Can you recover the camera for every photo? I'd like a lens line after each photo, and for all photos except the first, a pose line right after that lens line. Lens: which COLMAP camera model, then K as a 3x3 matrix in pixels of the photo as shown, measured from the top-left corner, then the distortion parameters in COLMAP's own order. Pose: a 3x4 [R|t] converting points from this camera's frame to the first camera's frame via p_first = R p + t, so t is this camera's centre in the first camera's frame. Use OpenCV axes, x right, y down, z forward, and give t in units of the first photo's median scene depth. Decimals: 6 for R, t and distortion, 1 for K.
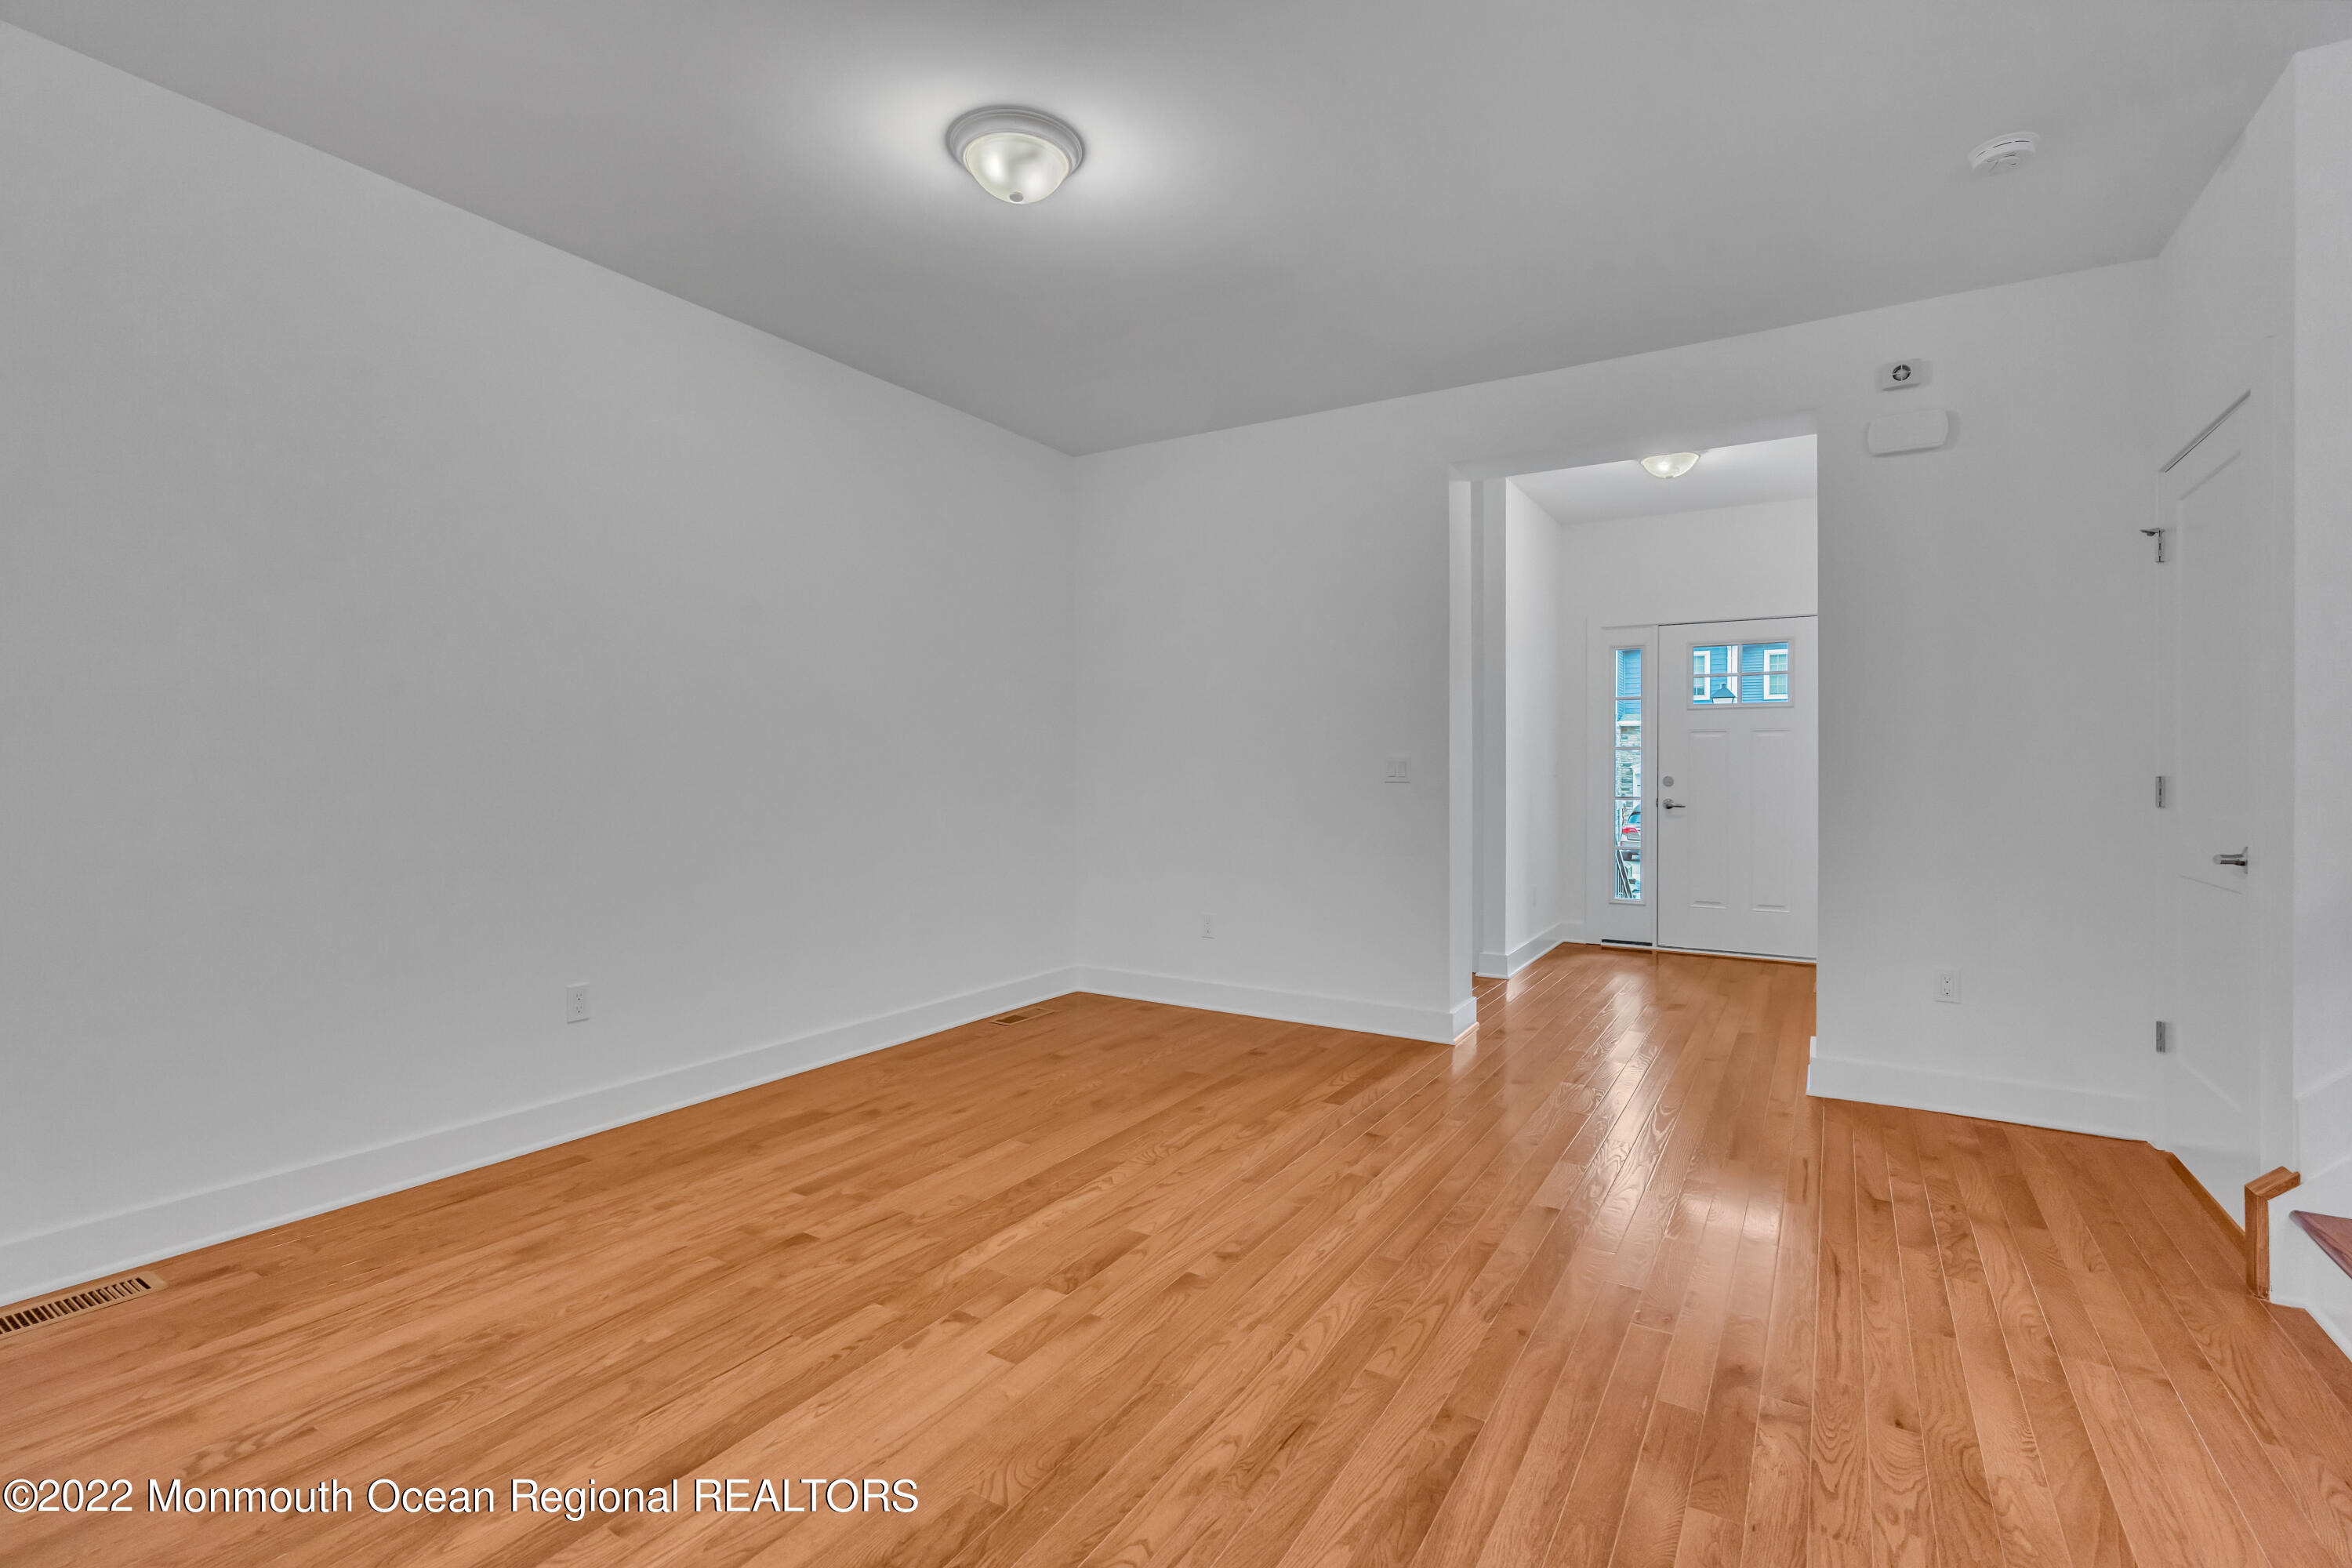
lens RADIAL K [[1079.1, 0, 1169.7], [0, 1079.1, 780.4], [0, 0, 1]] dist [-0.004317, 0.000998]
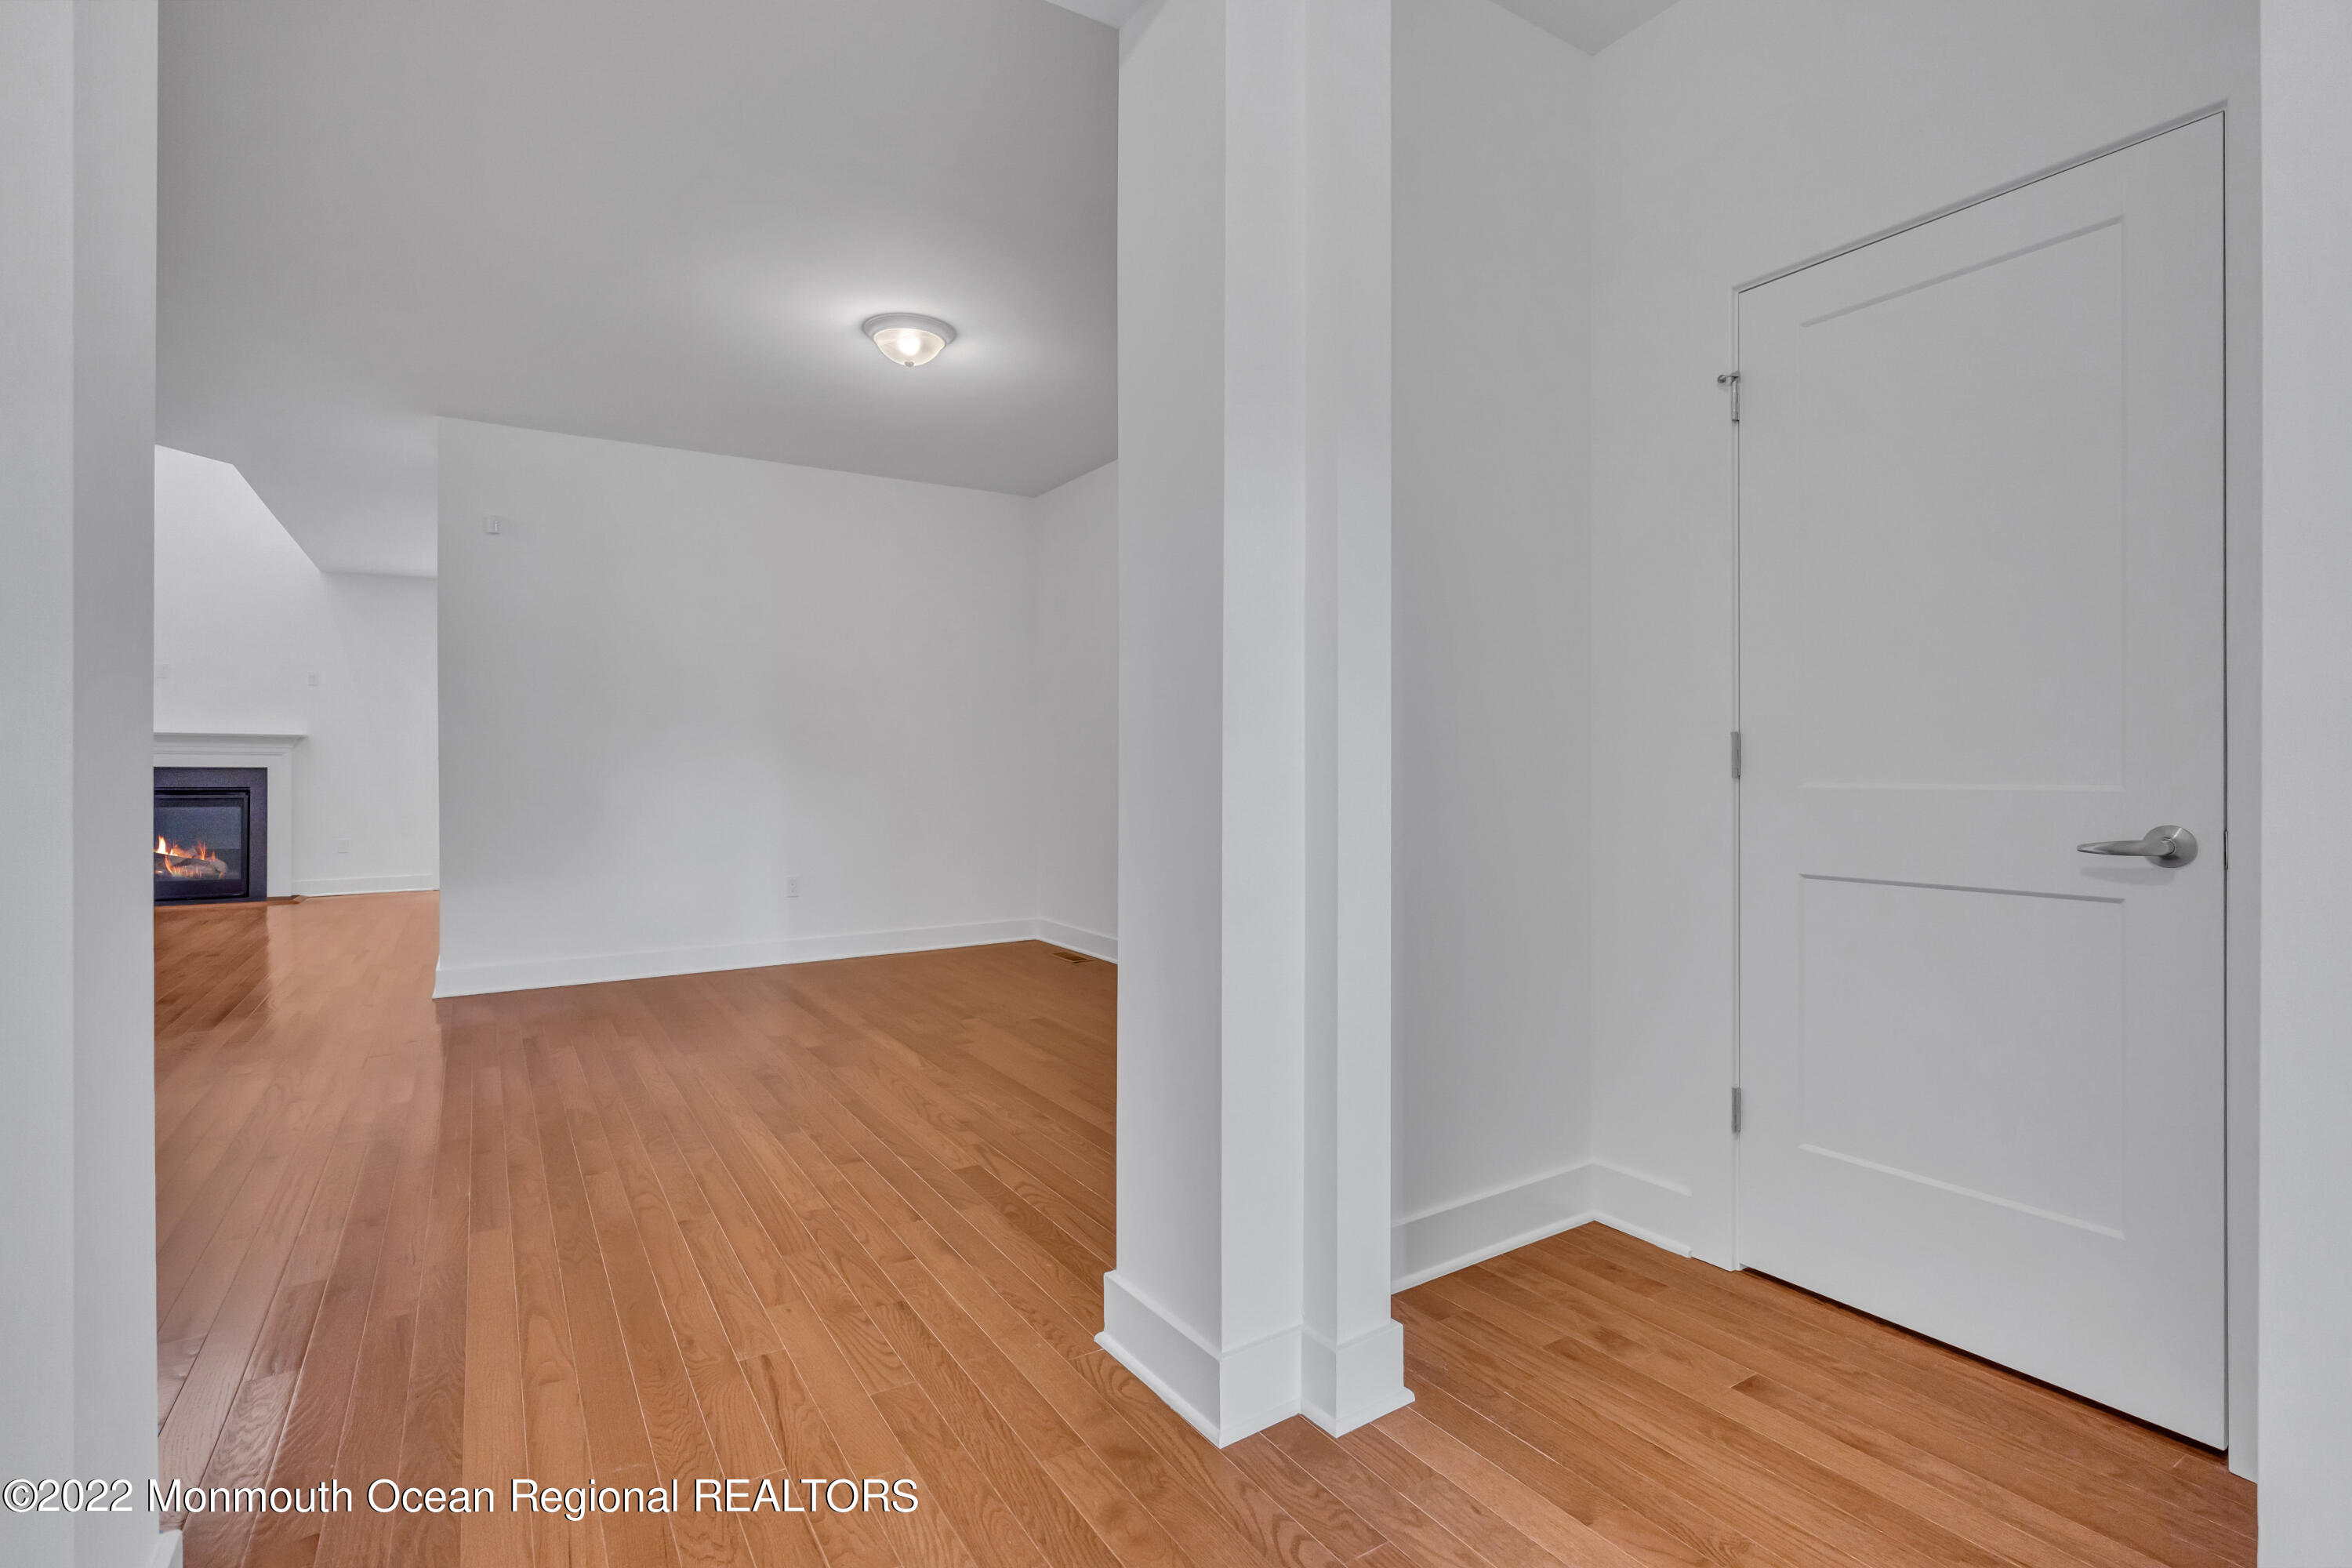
lens RADIAL K [[1079.1, 0, 1181.7], [0, 1079.1, 762.0], [0, 0, 1]] dist [-0.004317, 0.000998]
pose [[-0.418081, 0.001871, -0.908408, 0.874471], [-0.006118, 0.999969, 0.004875, -0.001792], [0.908389, 0.007595, -0.418057, 1.608532]]
